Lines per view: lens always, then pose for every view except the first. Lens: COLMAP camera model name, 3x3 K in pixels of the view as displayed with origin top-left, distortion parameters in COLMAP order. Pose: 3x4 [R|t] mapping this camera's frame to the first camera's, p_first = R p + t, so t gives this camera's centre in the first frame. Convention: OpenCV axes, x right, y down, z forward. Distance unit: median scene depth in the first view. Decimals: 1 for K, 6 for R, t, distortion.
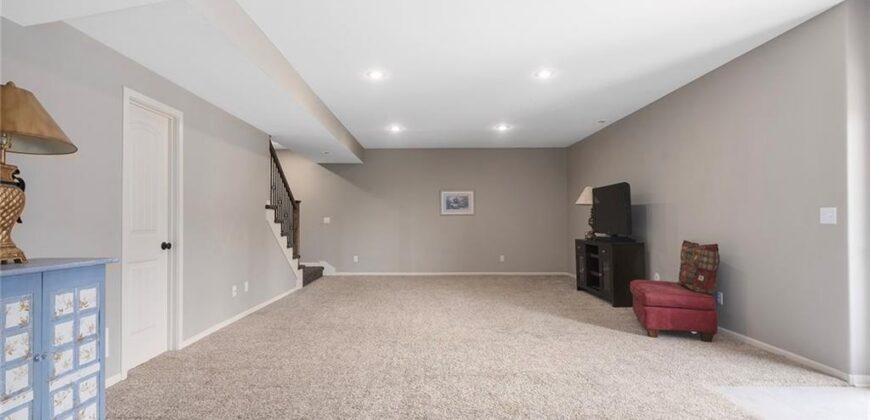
lens RADIAL K [[422.3, 0, 427.5], [0, 422.3, 223.5], [0, 0, 1]] dist [0.003453, 0.000123]
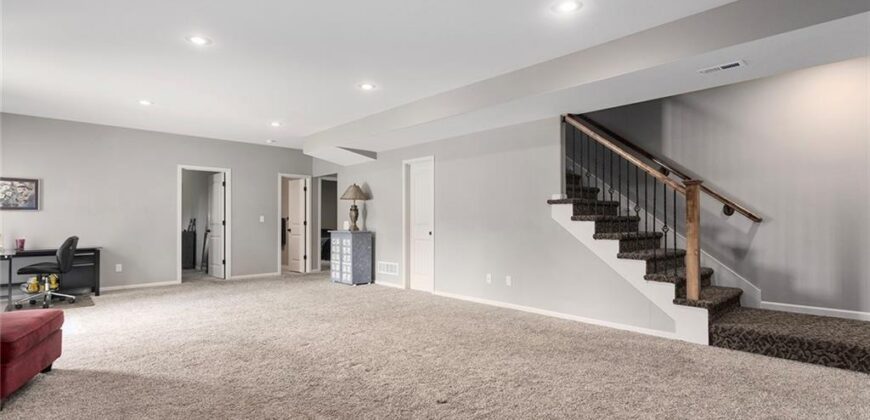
lens RADIAL K [[422.3, 0, 427.5], [0, 422.3, 223.5], [0, 0, 1]] dist [0.003453, 0.000123]
pose [[-0.727193, -0.002807, -0.686427, 1.051887], [-0.006566, 0.999974, 0.002867, 0.010806], [0.686401, 0.006592, -0.727193, 3.851953]]
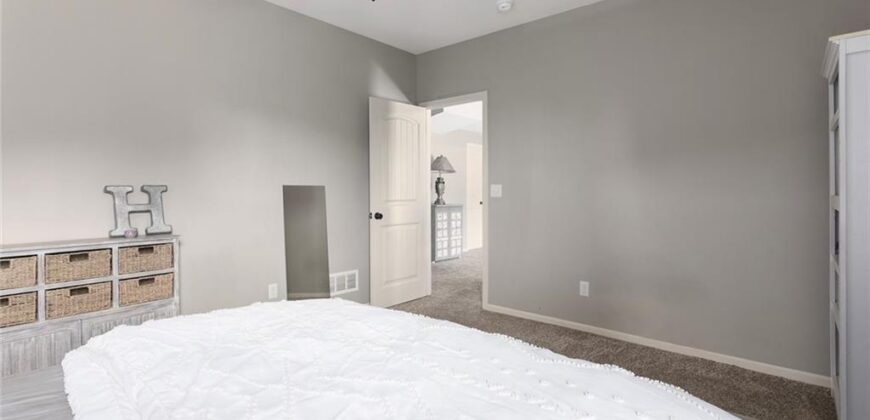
lens RADIAL K [[420.0, 0, 427.5], [0, 420.0, 194.6], [0, 0, 1]] dist [0.005678, 0.001025]
pose [[0.750421, -0.003202, -0.660952, 1.214441], [0.007146, 0.999969, 0.003269, -0.002919], [0.660921, -0.007176, 0.750421, -1.661008]]
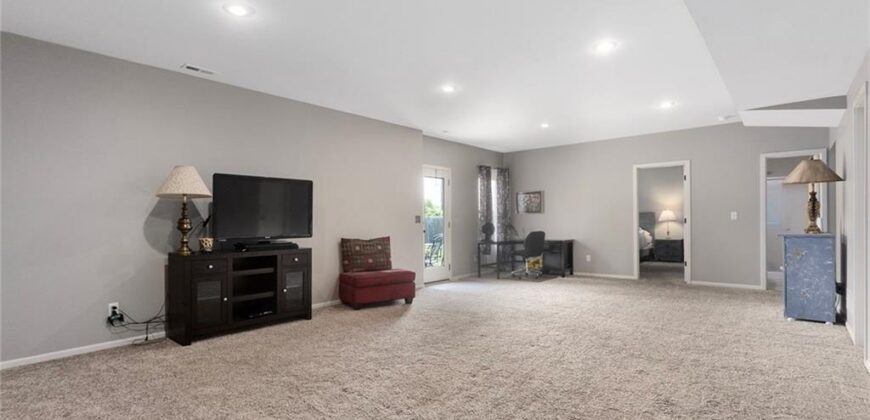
lens RADIAL K [[422.3, 0, 427.5], [0, 422.3, 223.5], [0, 0, 1]] dist [0.003453, 0.000123]
pose [[-0.751171, -0.002811, 0.660102, -0.860145], [0.007278, 0.999895, 0.012540, -0.006256], [-0.660068, 0.014224, -0.751071, 3.811804]]
